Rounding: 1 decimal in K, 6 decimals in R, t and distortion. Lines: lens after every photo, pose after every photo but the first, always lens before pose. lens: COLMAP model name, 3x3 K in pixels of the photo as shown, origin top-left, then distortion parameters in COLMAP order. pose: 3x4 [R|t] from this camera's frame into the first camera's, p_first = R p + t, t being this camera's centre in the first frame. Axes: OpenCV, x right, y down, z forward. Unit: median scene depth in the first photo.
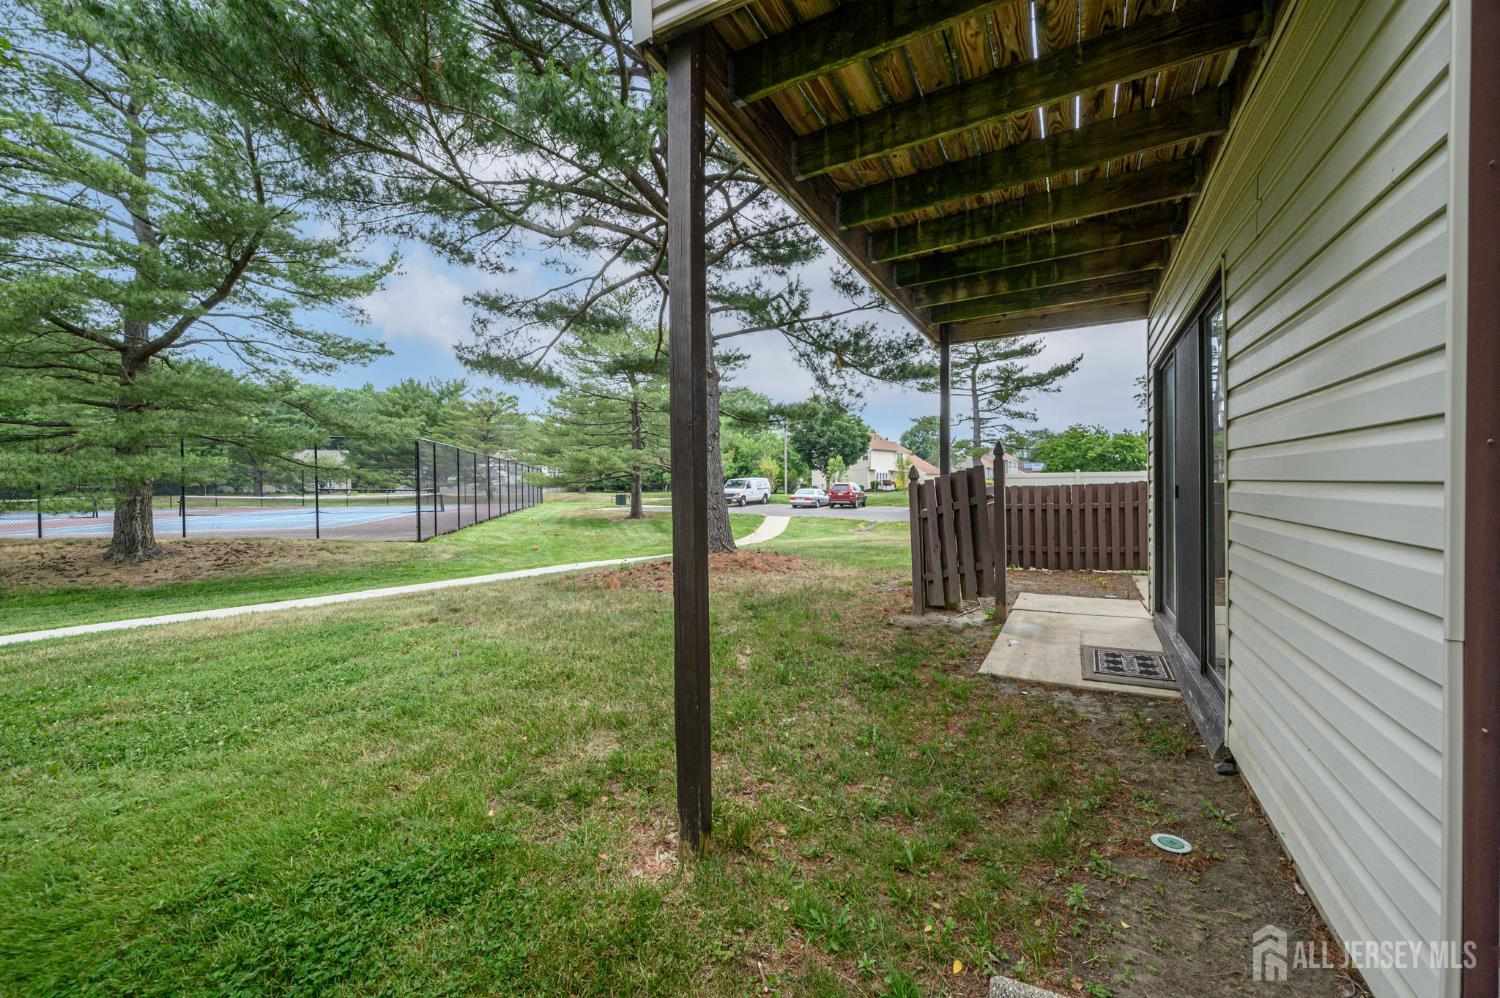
lens RADIAL K [[588.5, 0, 746.9], [0, 588.5, 498.5], [0, 0, 1]] dist [-0.000416, 0.000140]
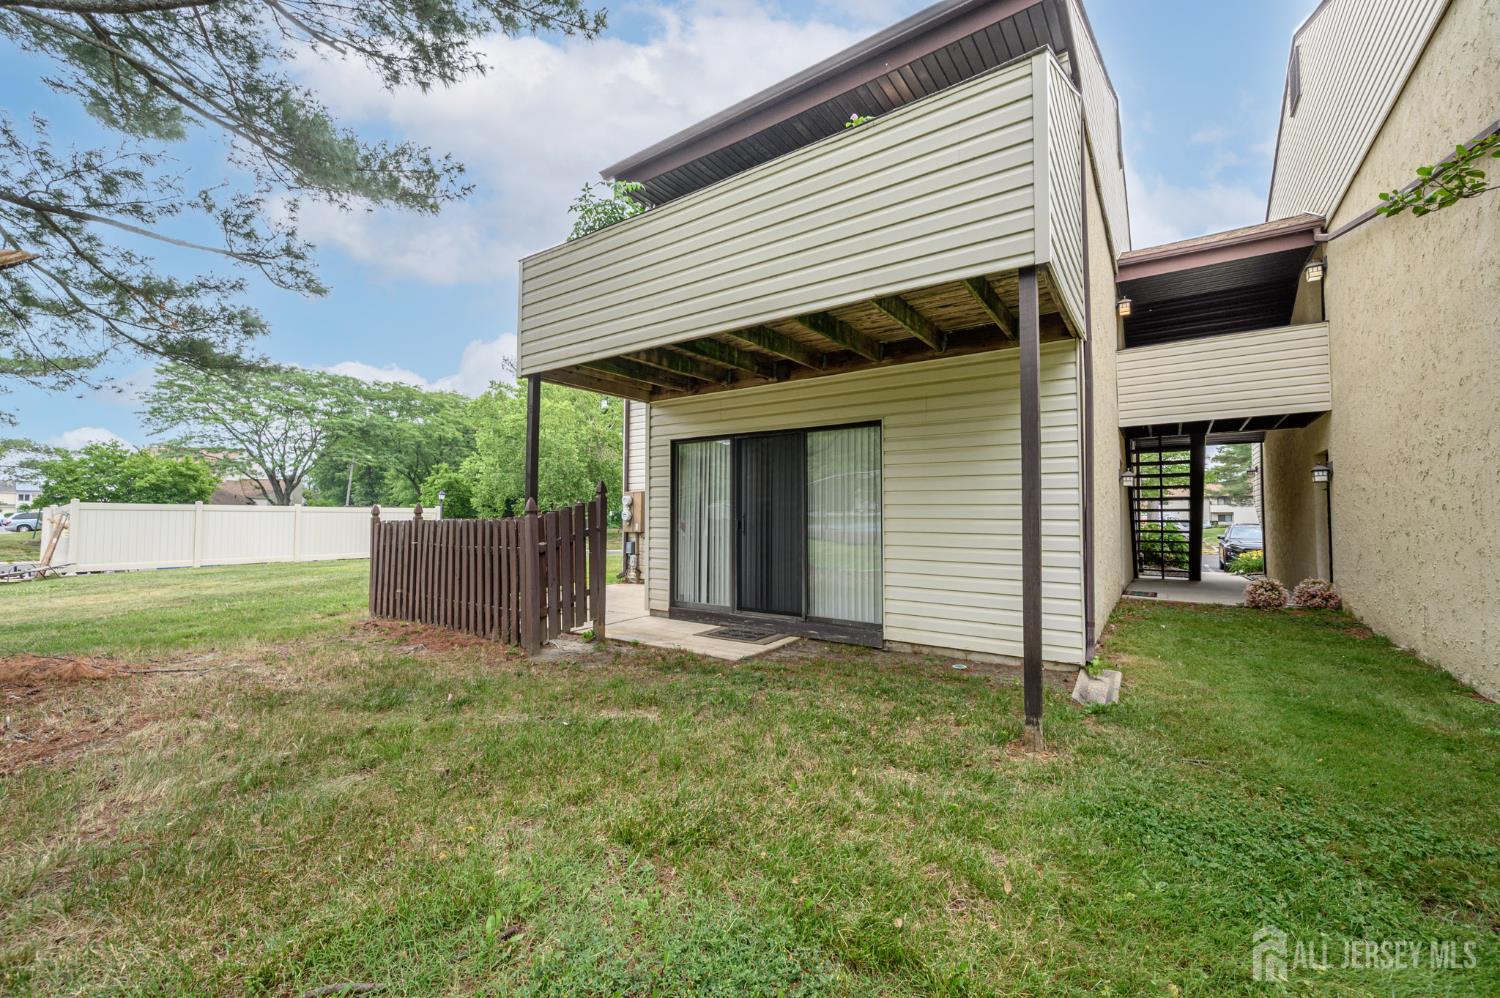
lens RADIAL K [[588.5, 0, 756.4], [0, 588.5, 496.6], [0, 0, 1]] dist [-0.000416, 0.000140]
pose [[0.097055, 0.050137, 0.994015, -0.093882], [0.016648, 0.998509, -0.051989, -0.000184], [-0.995140, 0.021594, 0.096075, 0.080792]]
